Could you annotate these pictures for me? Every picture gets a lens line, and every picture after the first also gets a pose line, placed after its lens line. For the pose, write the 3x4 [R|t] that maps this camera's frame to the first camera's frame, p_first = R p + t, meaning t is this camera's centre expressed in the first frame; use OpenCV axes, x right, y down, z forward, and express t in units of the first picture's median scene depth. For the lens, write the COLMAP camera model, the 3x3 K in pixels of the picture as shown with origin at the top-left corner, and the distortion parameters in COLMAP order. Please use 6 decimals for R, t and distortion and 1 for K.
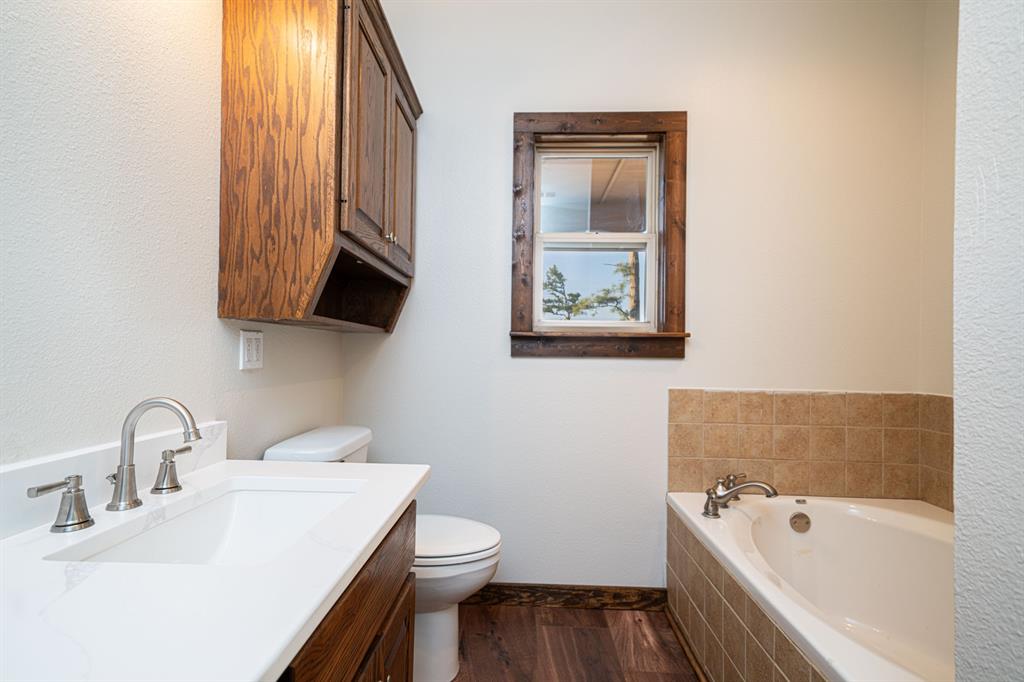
lens RADIAL K [[478.7, 0, 509.1], [0, 478.7, 349.3], [0, 0, 1]] dist [0.003901, 0.000428]
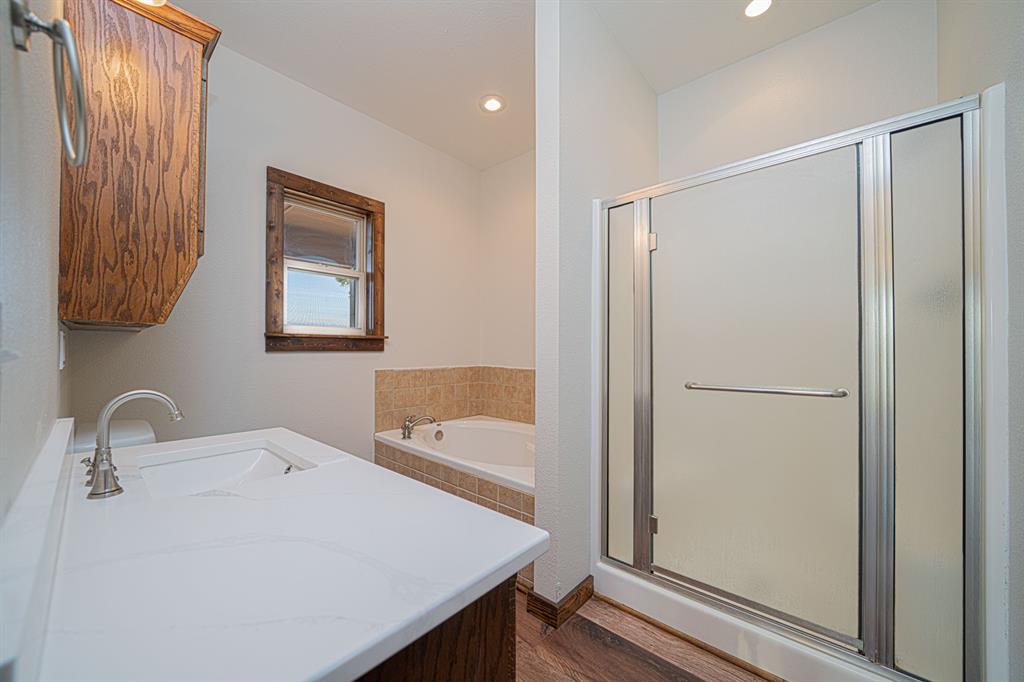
lens RADIAL K [[391.3, 0, 497.7], [0, 391.3, 346.9], [0, 0, 1]] dist [-0.007511, 0.000130]
pose [[0.641574, -0.007630, 0.767024, -0.639685], [-0.000334, 0.999948, 0.010227, -0.015566], [-0.767061, -0.006818, 0.641537, -0.266872]]
